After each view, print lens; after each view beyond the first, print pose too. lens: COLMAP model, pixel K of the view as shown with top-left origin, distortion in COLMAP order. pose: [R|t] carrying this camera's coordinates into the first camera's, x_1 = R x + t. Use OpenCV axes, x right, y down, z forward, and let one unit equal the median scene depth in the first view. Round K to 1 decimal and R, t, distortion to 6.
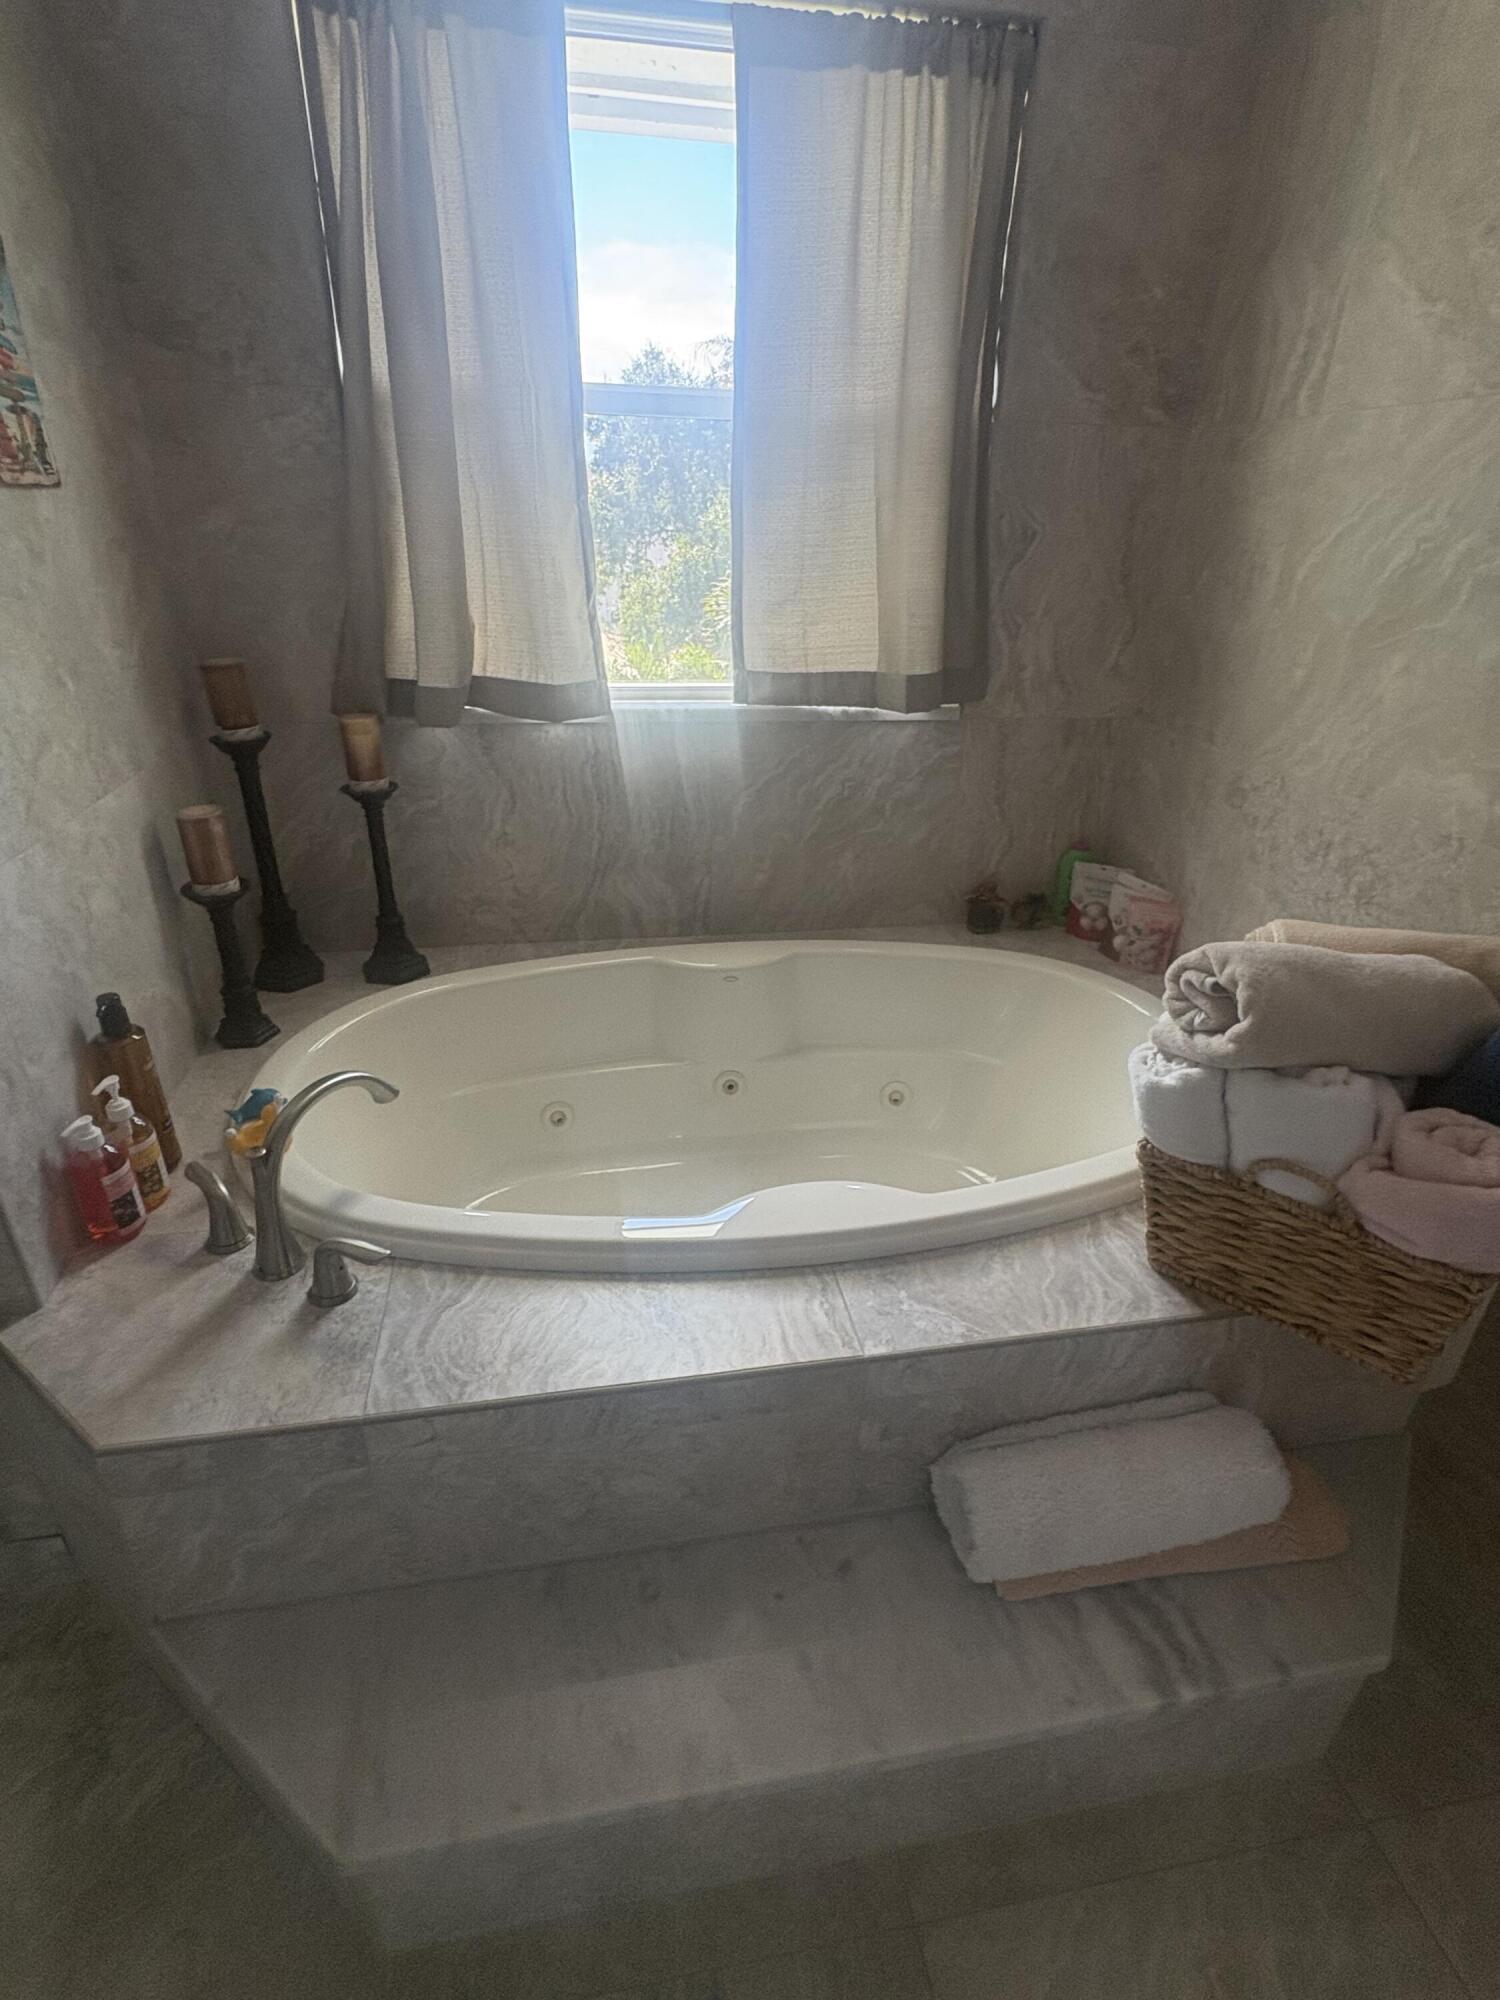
lens RADIAL K [[1027.6, 0, 750.0], [0, 1027.6, 1000.0], [0, 0, 1]] dist [0.001903, -0.000160]
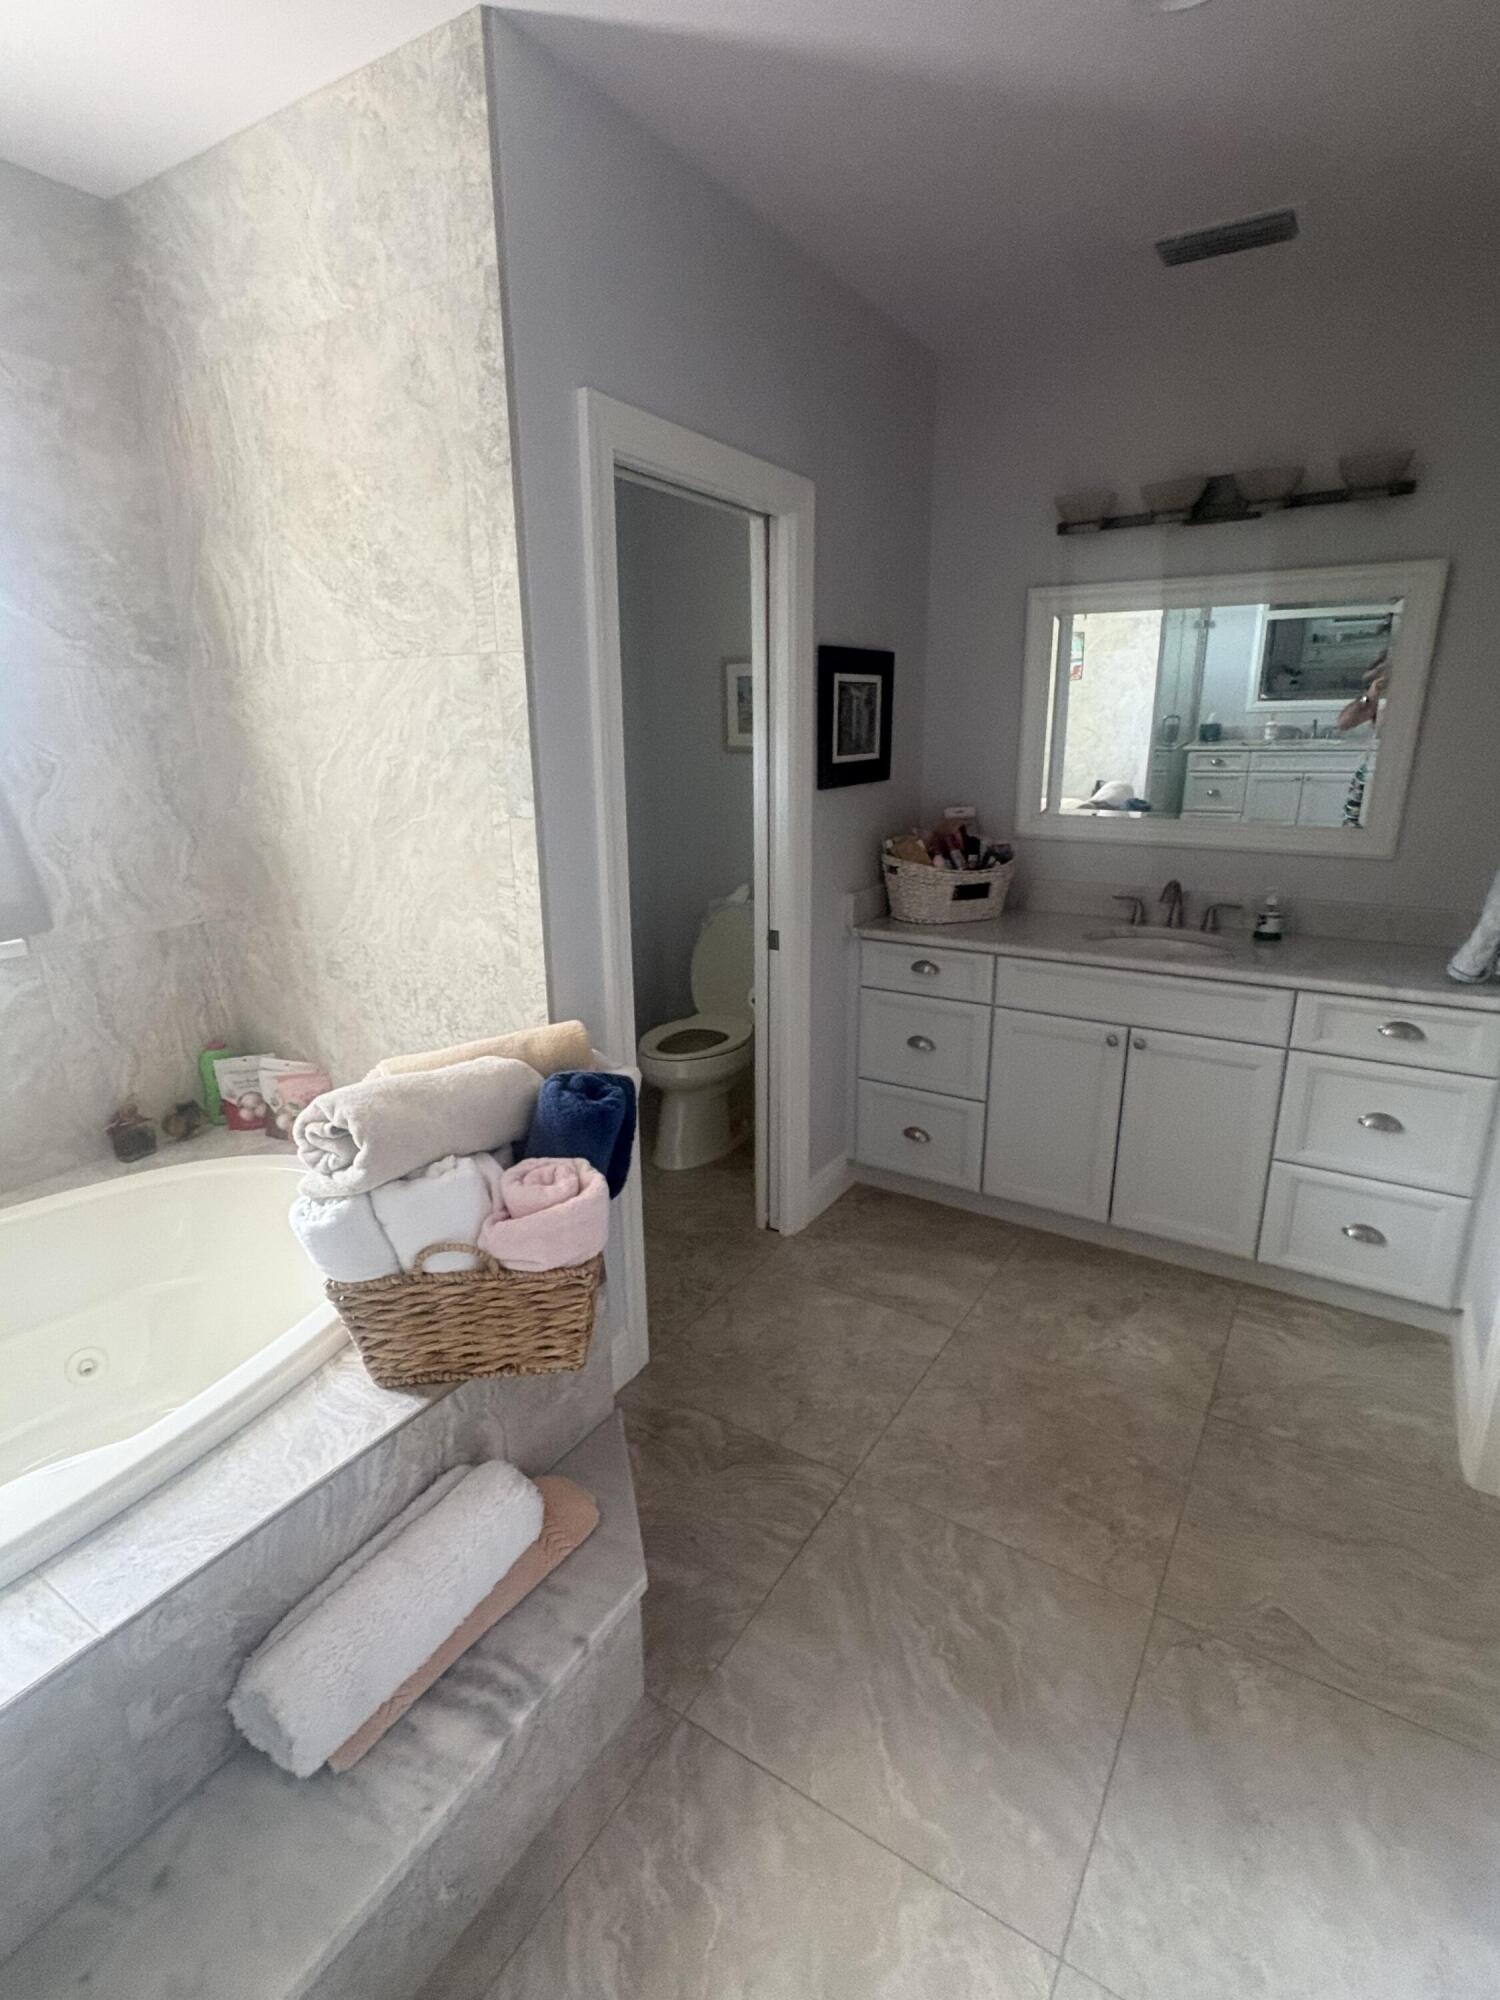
lens RADIAL K [[979.2, 0, 750.0], [0, 979.2, 1000.0], [0, 0, 1]] dist [0.000703, 0.000842]
pose [[0.673061, -0.234065, 0.701571, 0.017951], [0.347163, 0.937586, -0.020249, 0.031201], [-0.653044, 0.257189, 0.712312, -0.131190]]
